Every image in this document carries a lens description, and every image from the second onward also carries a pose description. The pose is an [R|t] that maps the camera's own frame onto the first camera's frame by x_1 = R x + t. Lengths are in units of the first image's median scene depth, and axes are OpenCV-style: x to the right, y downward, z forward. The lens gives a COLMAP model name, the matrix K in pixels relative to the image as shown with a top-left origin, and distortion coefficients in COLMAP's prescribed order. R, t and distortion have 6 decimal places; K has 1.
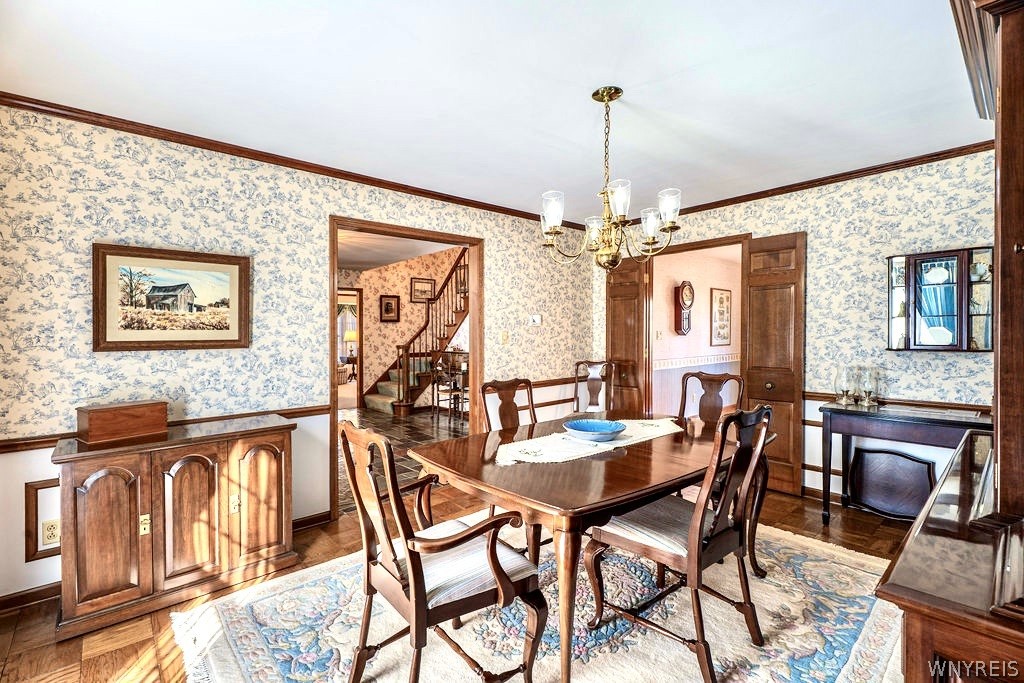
lens RADIAL K [[465.1, 0, 509.7], [0, 465.1, 336.0], [0, 0, 1]] dist [-0.002182, -0.000244]
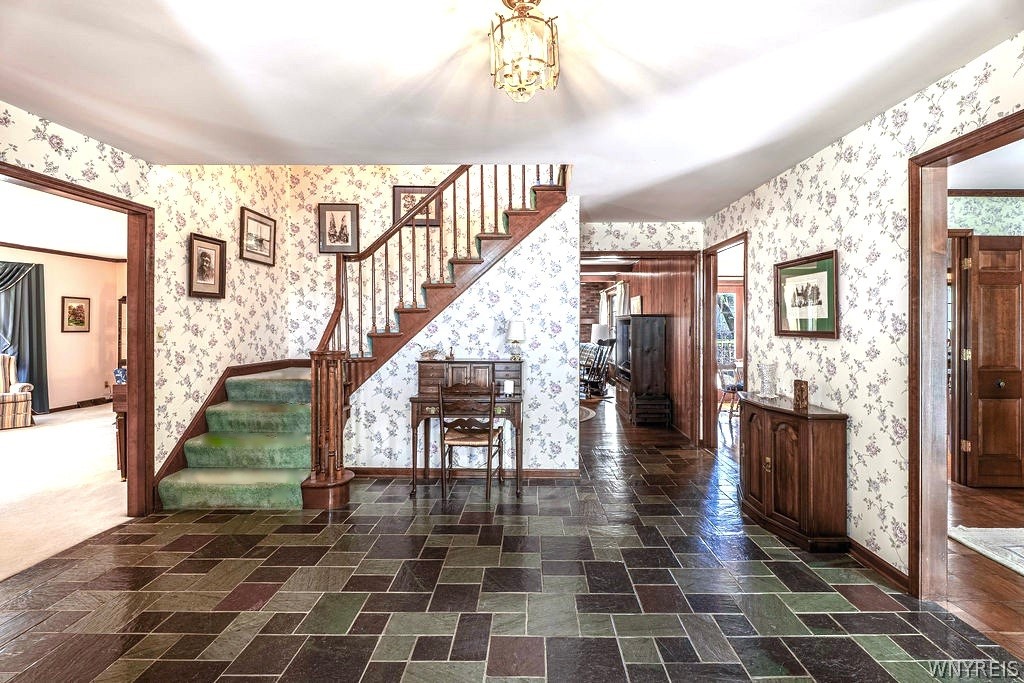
lens RADIAL K [[465.1, 0, 531.0], [0, 465.1, 339.3], [0, 0, 1]] dist [-0.002182, -0.000244]
pose [[0.662614, -0.005595, 0.748940, -0.388807], [-0.006002, 0.999900, 0.012780, 0.001809], [-0.748937, -0.012963, 0.662515, 0.485831]]
